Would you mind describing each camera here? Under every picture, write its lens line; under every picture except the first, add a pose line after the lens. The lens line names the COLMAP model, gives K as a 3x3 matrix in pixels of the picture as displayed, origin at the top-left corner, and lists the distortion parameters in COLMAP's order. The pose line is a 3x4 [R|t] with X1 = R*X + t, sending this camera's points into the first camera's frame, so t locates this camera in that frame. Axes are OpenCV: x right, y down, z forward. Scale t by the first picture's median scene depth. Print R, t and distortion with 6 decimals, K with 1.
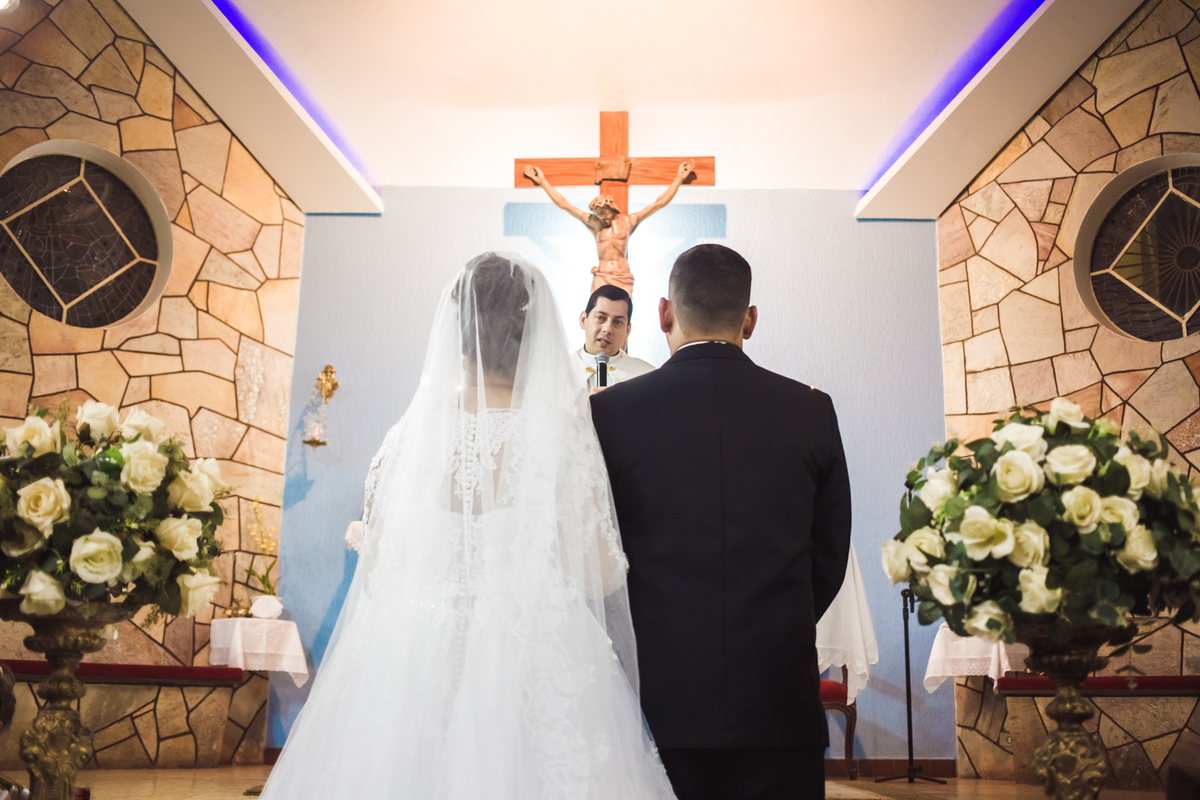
lens RADIAL K [[1322.6, 0, 600.0], [0, 1322.6, 400.0], [0, 0, 1]] dist [-0.047496, 0.033252]
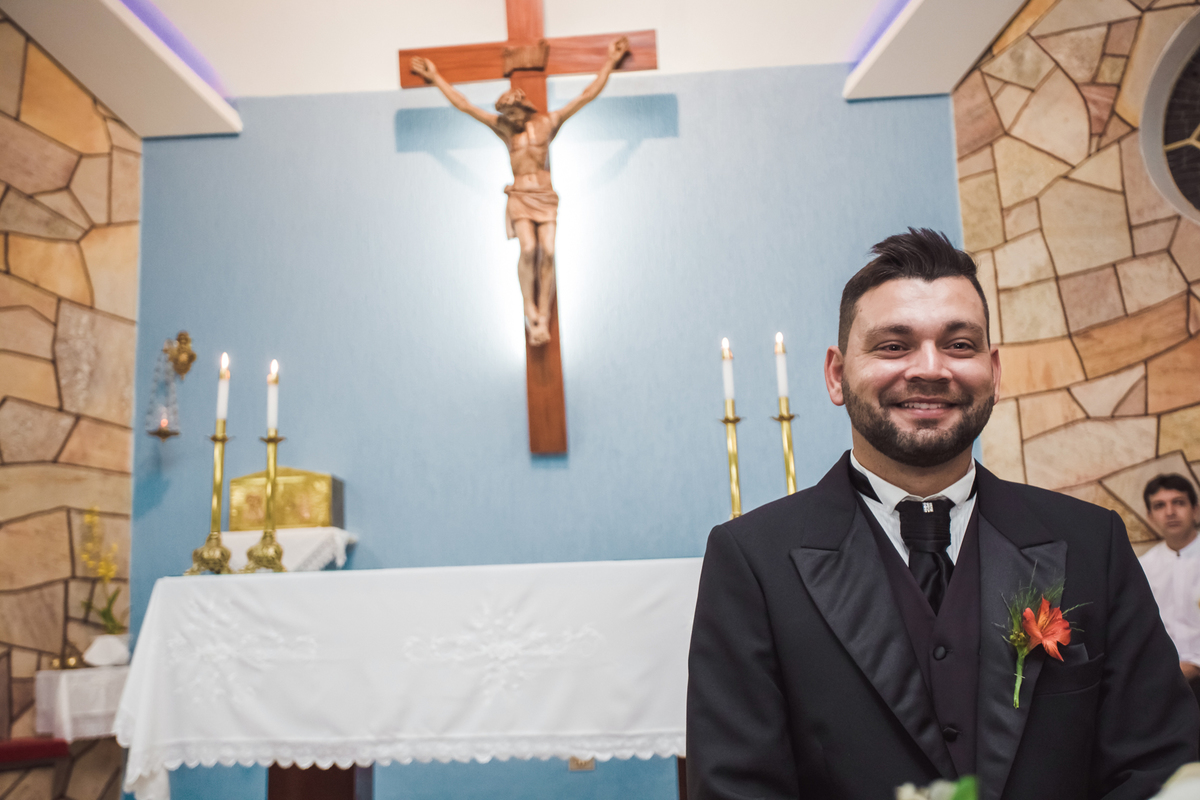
lens RADIAL K [[1306.0, 0, 600.0], [0, 1306.0, 400.0], [0, 0, 1]] dist [0.046117, 0.021950]
pose [[0.997967, -0.060730, -0.019349, 0.057148], [0.061714, 0.996571, 0.055118, -0.014004], [0.015935, -0.056200, 0.998292, 0.229720]]
